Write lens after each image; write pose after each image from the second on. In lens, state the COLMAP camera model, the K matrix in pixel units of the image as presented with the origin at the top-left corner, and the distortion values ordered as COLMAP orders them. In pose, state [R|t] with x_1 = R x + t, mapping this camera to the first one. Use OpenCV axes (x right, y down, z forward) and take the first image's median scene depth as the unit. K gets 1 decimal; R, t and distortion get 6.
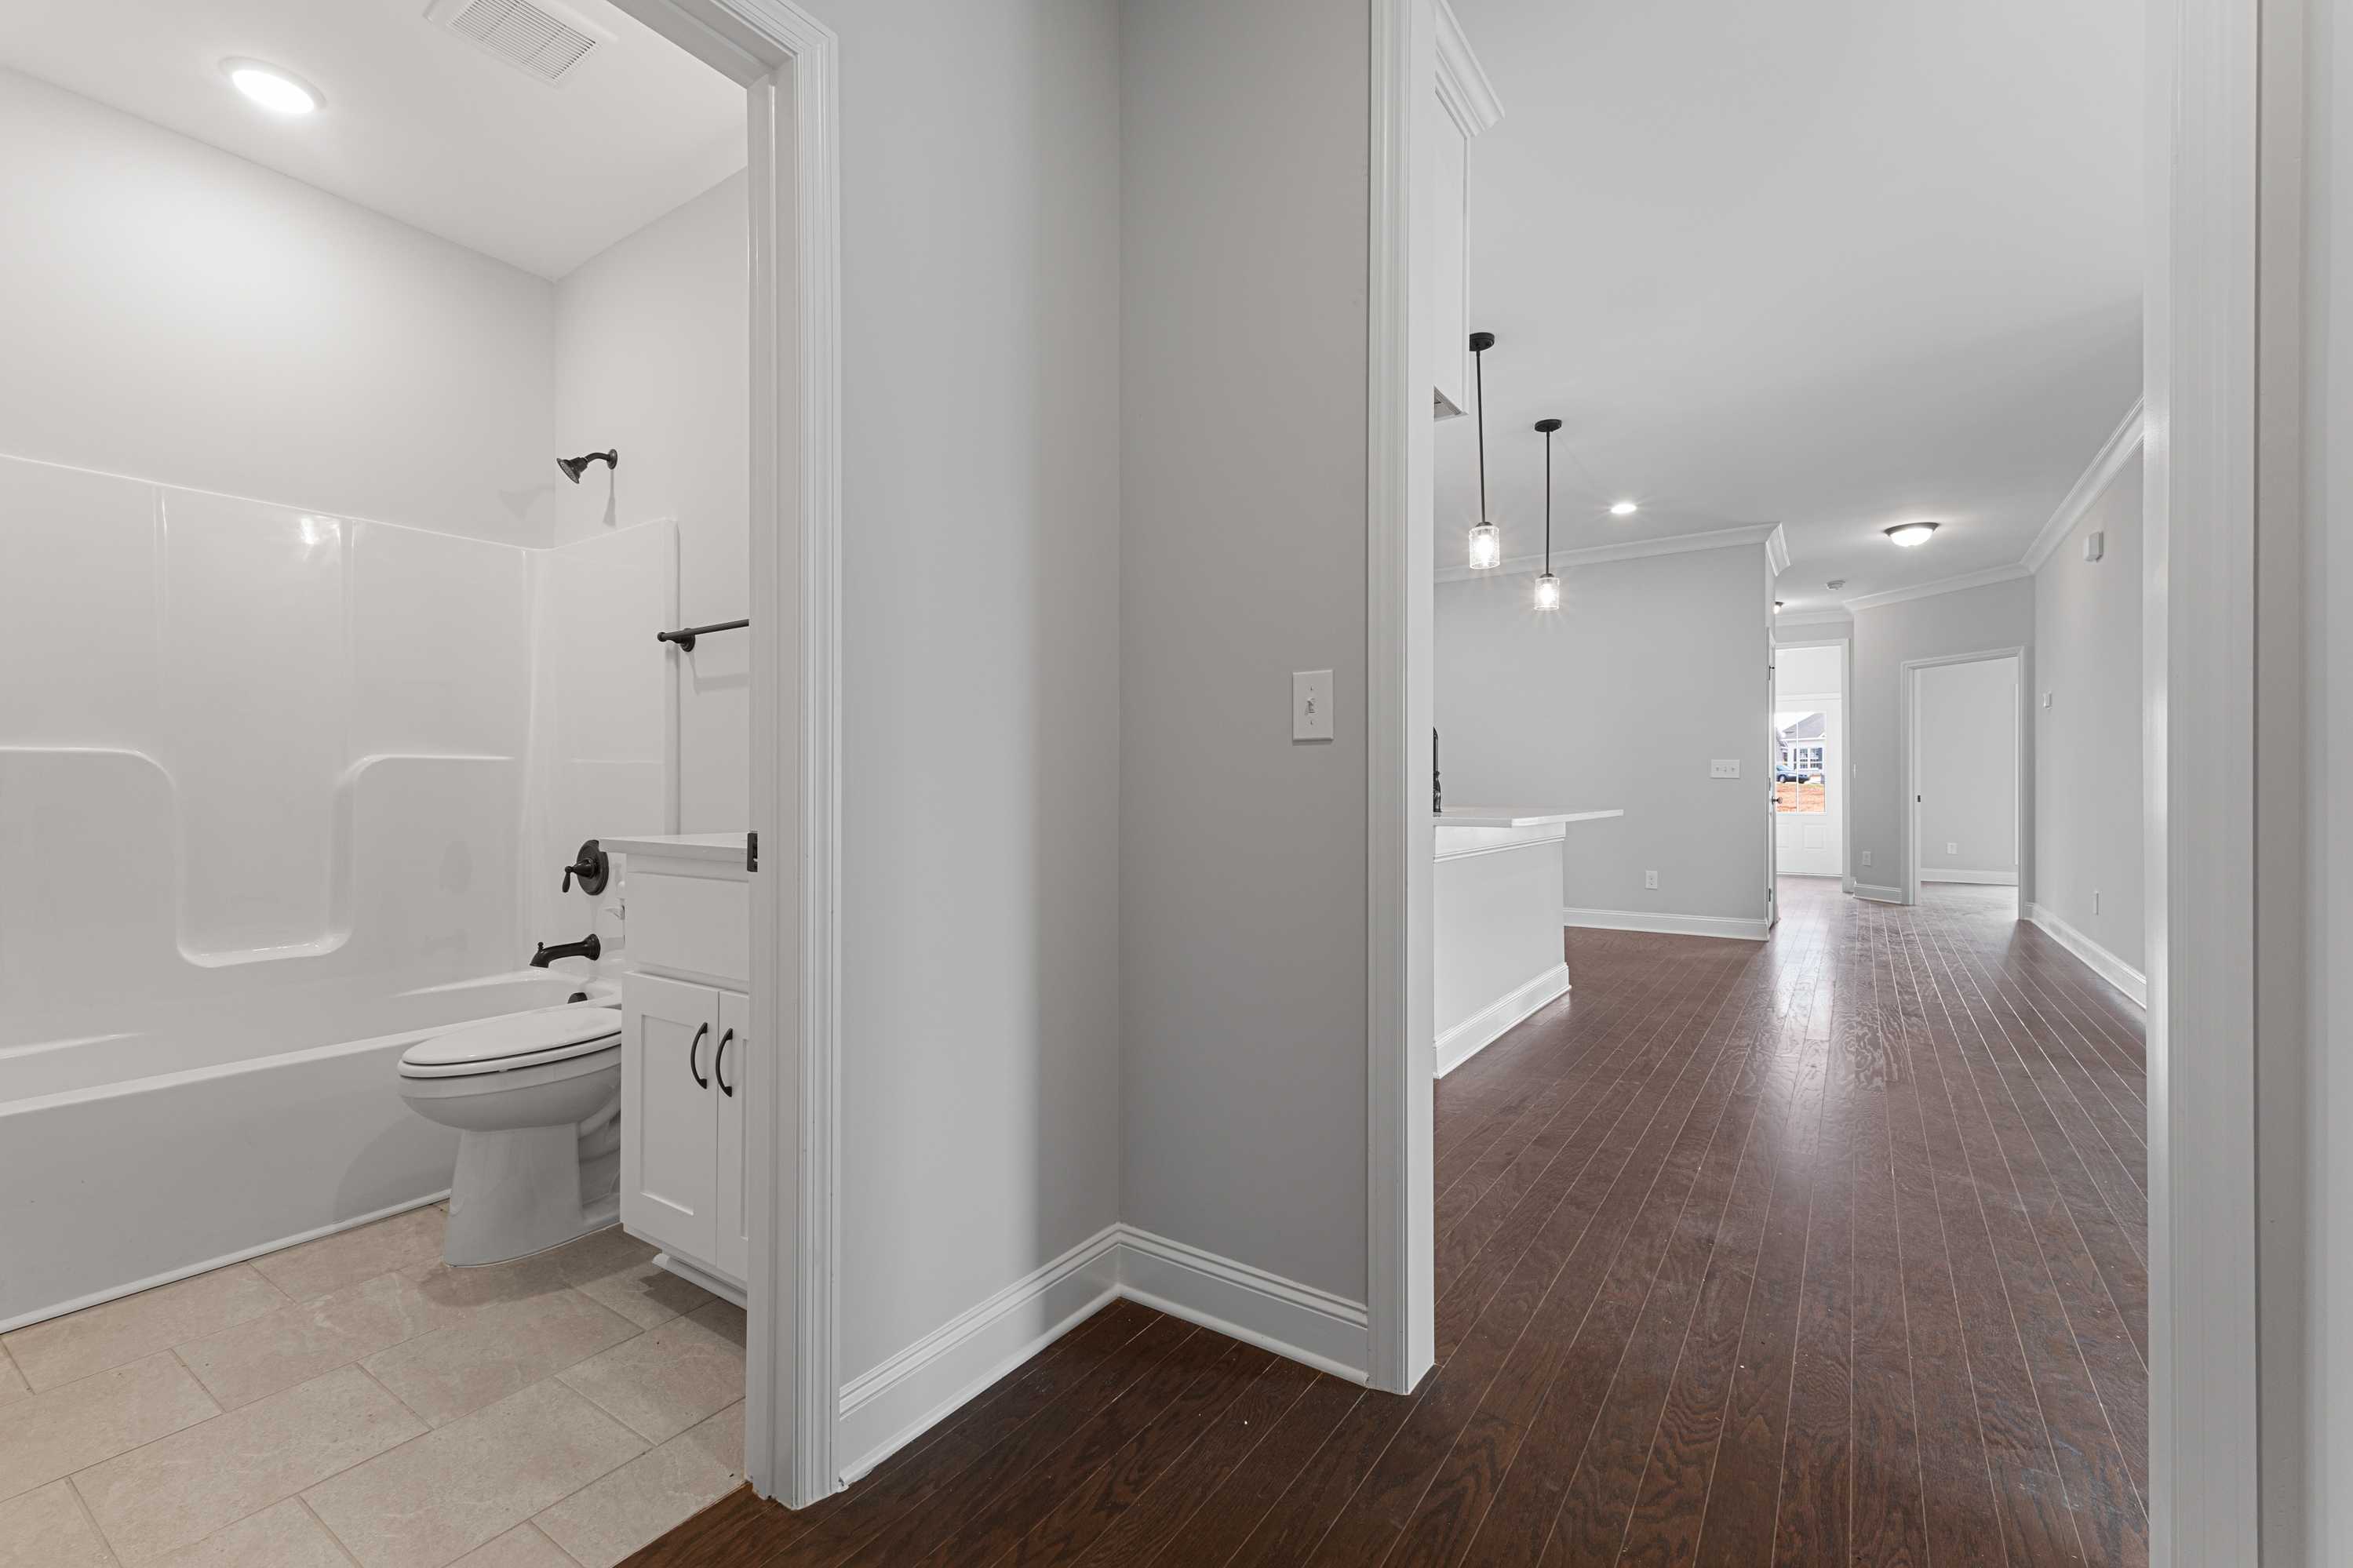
lens RADIAL K [[971.2, 0, 1176.5], [0, 971.2, 784.0], [0, 0, 1]] dist [0.009011, -0.000212]
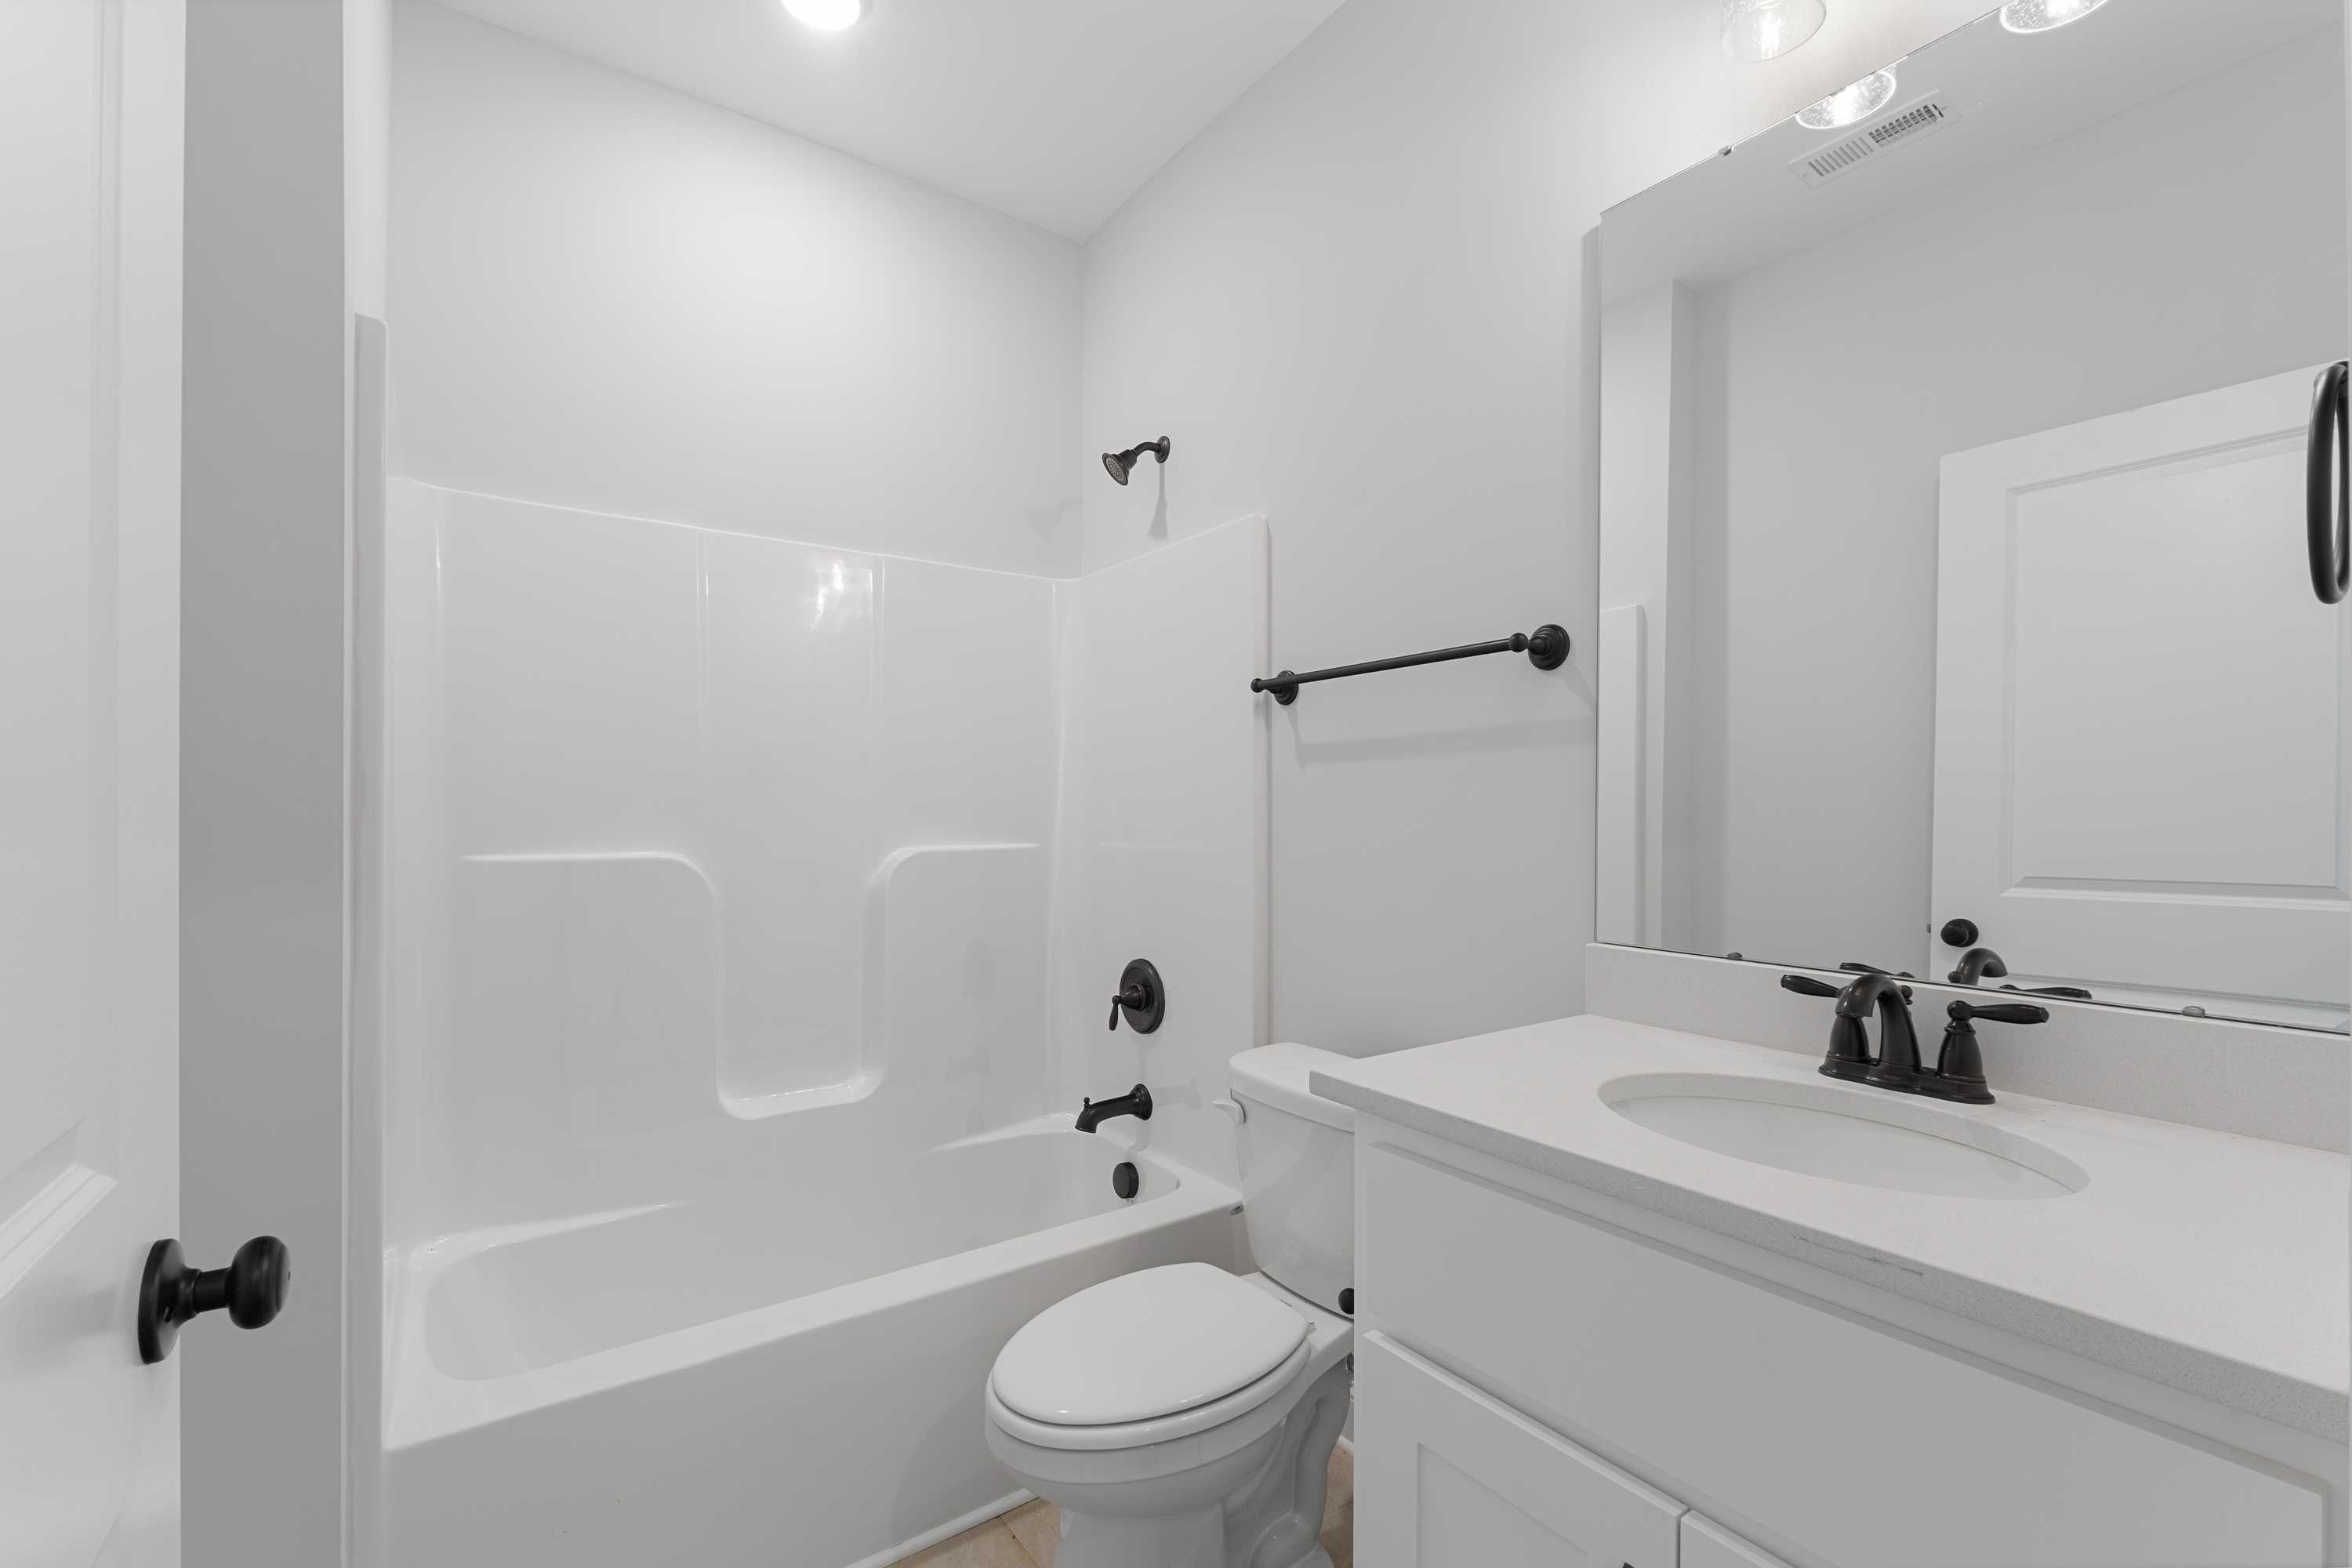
lens RADIAL K [[996.9, 0, 1189.0], [0, 996.9, 798.0], [0, 0, 1]] dist [-0.002386, -0.000553]
pose [[0.939790, -0.004427, -0.341724, -0.317957], [0.002309, 0.999976, -0.006606, -0.063953], [0.341745, 0.005420, 0.939777, 0.307159]]
